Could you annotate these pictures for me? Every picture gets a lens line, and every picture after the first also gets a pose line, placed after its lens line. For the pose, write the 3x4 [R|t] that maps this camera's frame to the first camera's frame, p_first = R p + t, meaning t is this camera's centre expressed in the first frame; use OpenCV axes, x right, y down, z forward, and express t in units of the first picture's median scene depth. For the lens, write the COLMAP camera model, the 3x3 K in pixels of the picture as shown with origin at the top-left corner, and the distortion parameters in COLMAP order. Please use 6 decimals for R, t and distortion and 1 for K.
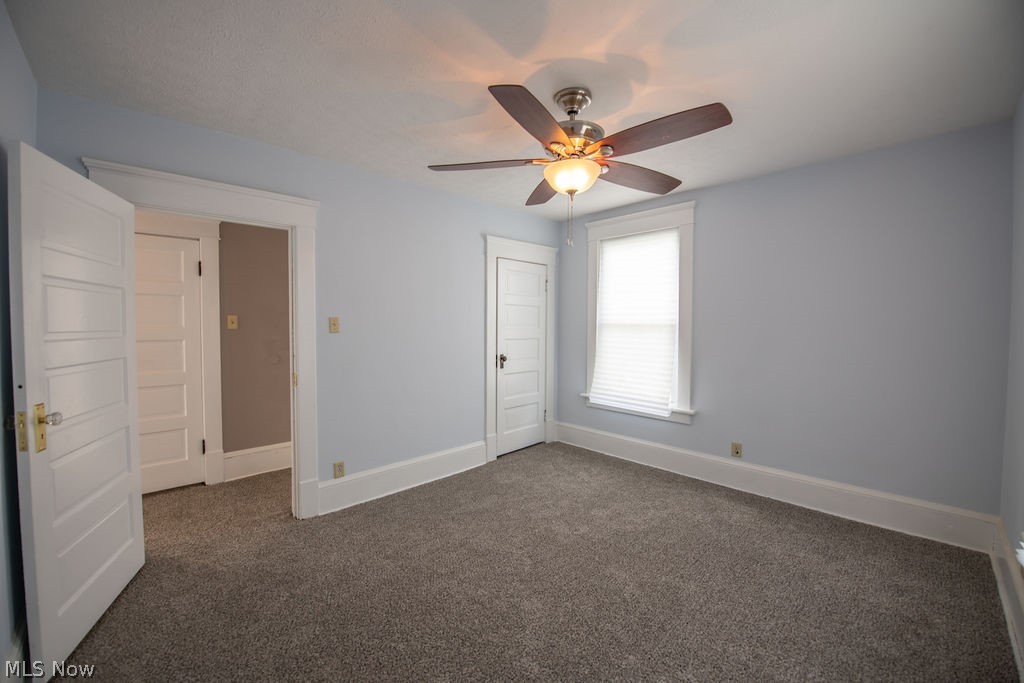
lens RADIAL K [[398.2, 0, 510.3], [0, 398.2, 336.3], [0, 0, 1]] dist [-0.017042, -0.000206]
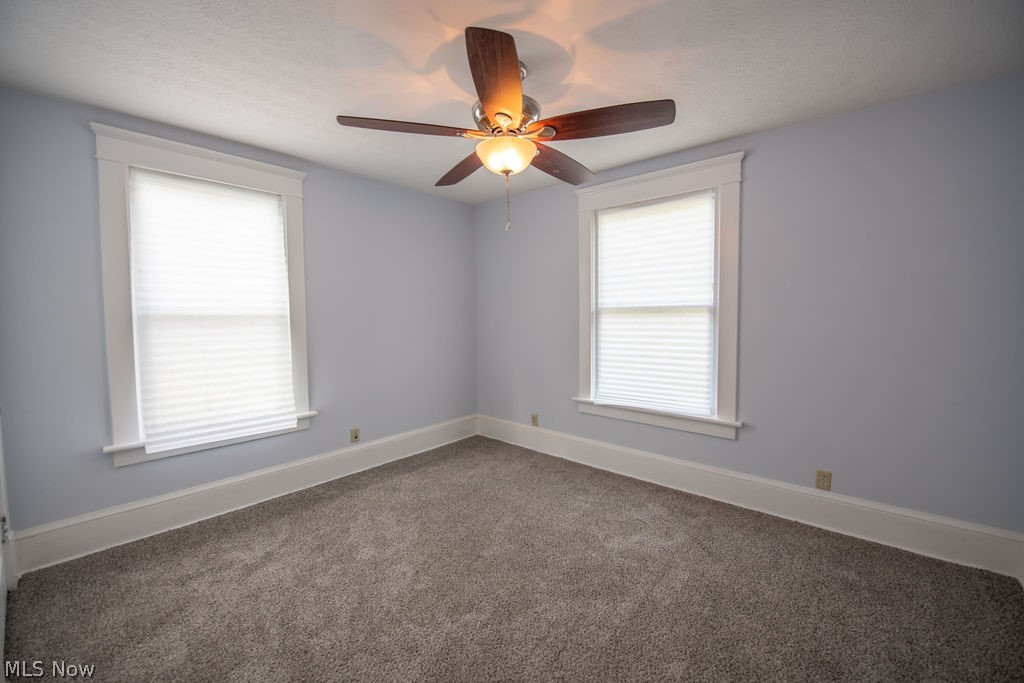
lens RADIAL K [[408.1, 0, 509.0], [0, 408.1, 335.9], [0, 0, 1]] dist [-0.016657, -0.000176]
pose [[-0.083168, -0.053794, 0.995083, -0.356257], [0.035867, 0.997733, 0.056935, -0.013594], [-0.995890, 0.040425, -0.081051, 0.469029]]
